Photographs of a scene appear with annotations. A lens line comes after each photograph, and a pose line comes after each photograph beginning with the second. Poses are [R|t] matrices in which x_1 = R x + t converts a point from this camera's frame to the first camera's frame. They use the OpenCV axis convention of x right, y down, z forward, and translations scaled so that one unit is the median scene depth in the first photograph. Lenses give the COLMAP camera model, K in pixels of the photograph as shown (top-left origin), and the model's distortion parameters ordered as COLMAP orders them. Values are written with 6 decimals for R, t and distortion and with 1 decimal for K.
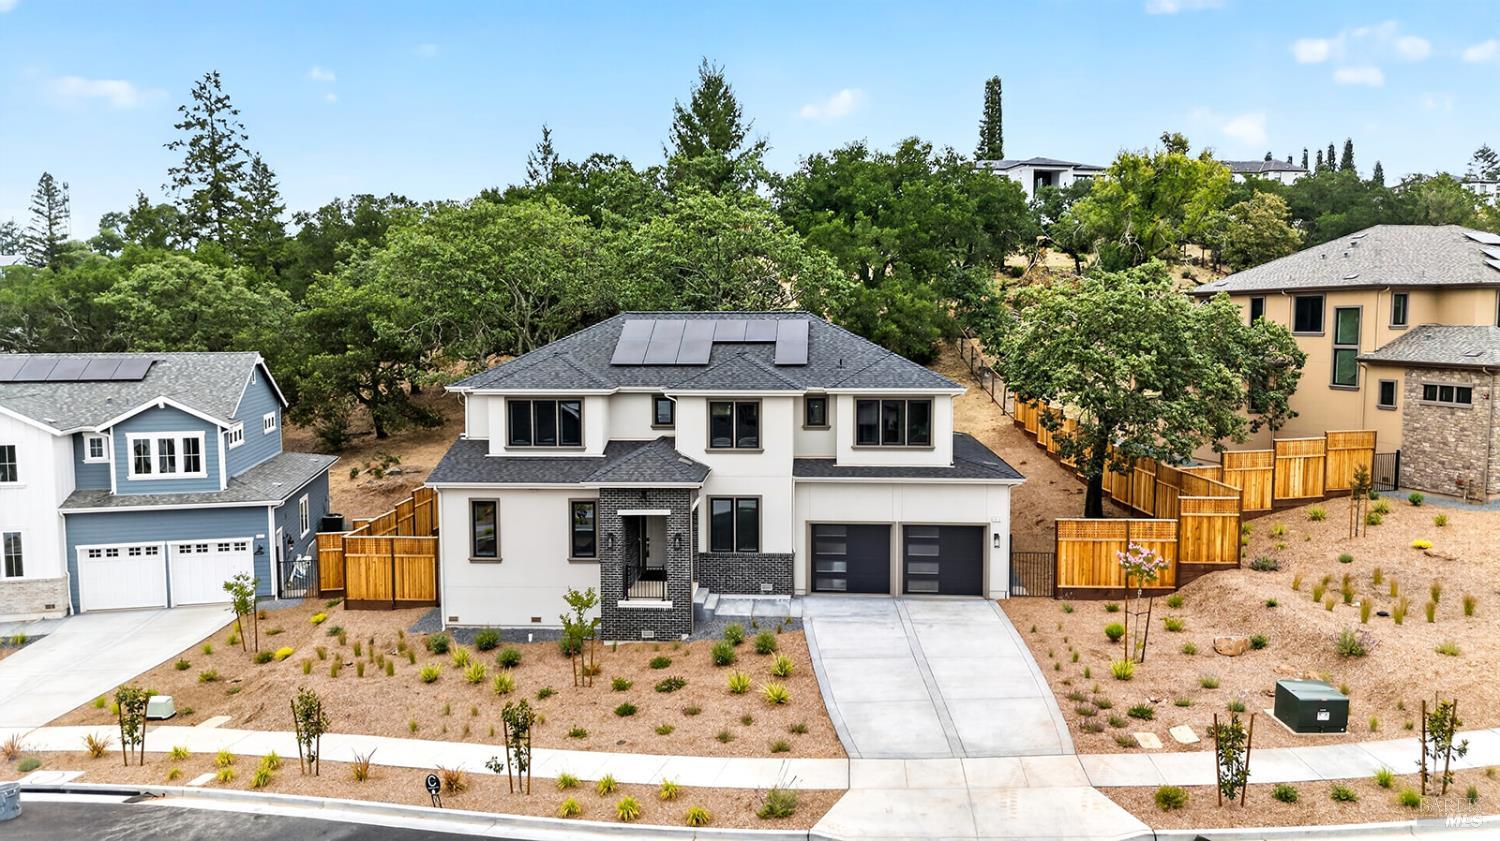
lens RADIAL K [[1052.9, 0, 750.0], [0, 1052.9, 420.5], [0, 0, 1]] dist [0.066180, -0.053178]
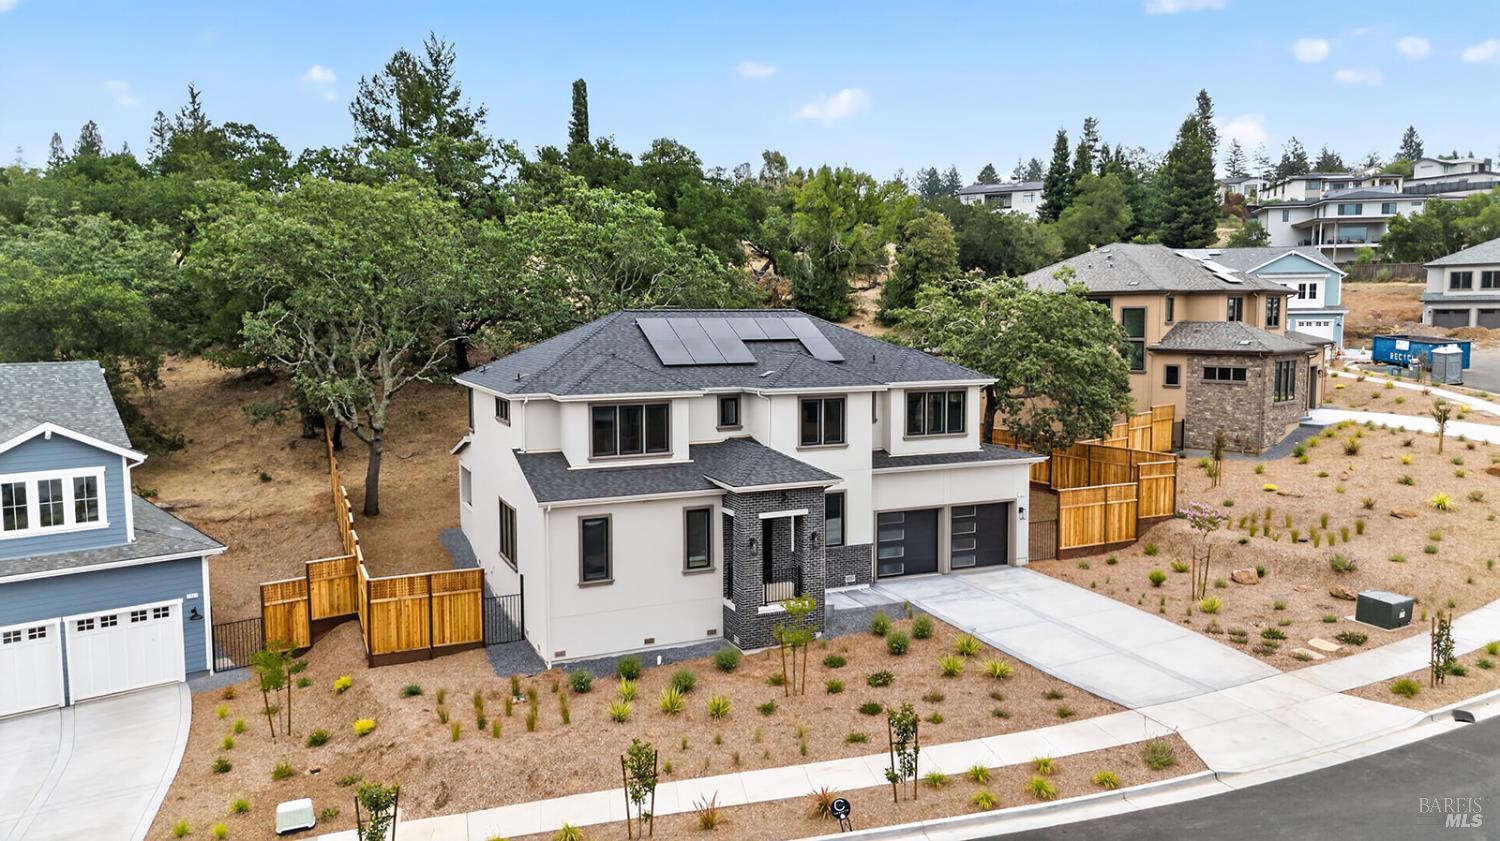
lens RADIAL K [[1052.9, 0, 750.0], [0, 1052.9, 420.5], [0, 0, 1]] dist [0.066180, -0.053178]
pose [[0.883974, -0.046680, 0.465199, -0.536938], [0.046762, 0.998841, 0.011370, -0.011281], [-0.465191, 0.011703, 0.885133, 0.135367]]
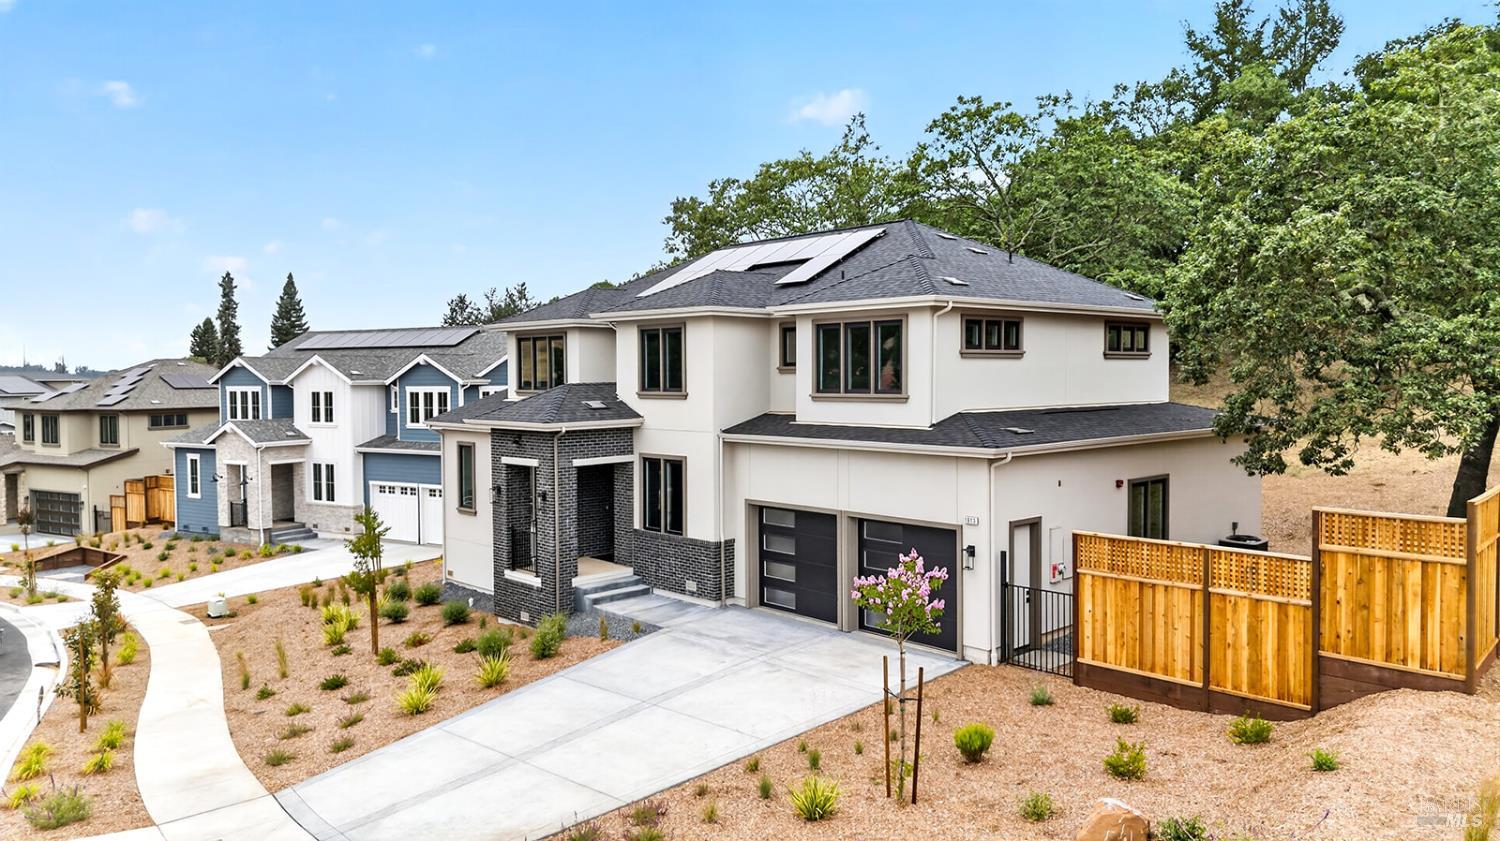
lens RADIAL K [[1052.9, 0, 750.0], [0, 1052.9, 420.5], [0, 0, 1]] dist [0.066180, -0.053178]
pose [[0.729443, 0.029185, -0.683419, 0.530178], [-0.060930, 0.997890, -0.022418, 0.059024], [0.681323, 0.057994, 0.729682, 0.493137]]
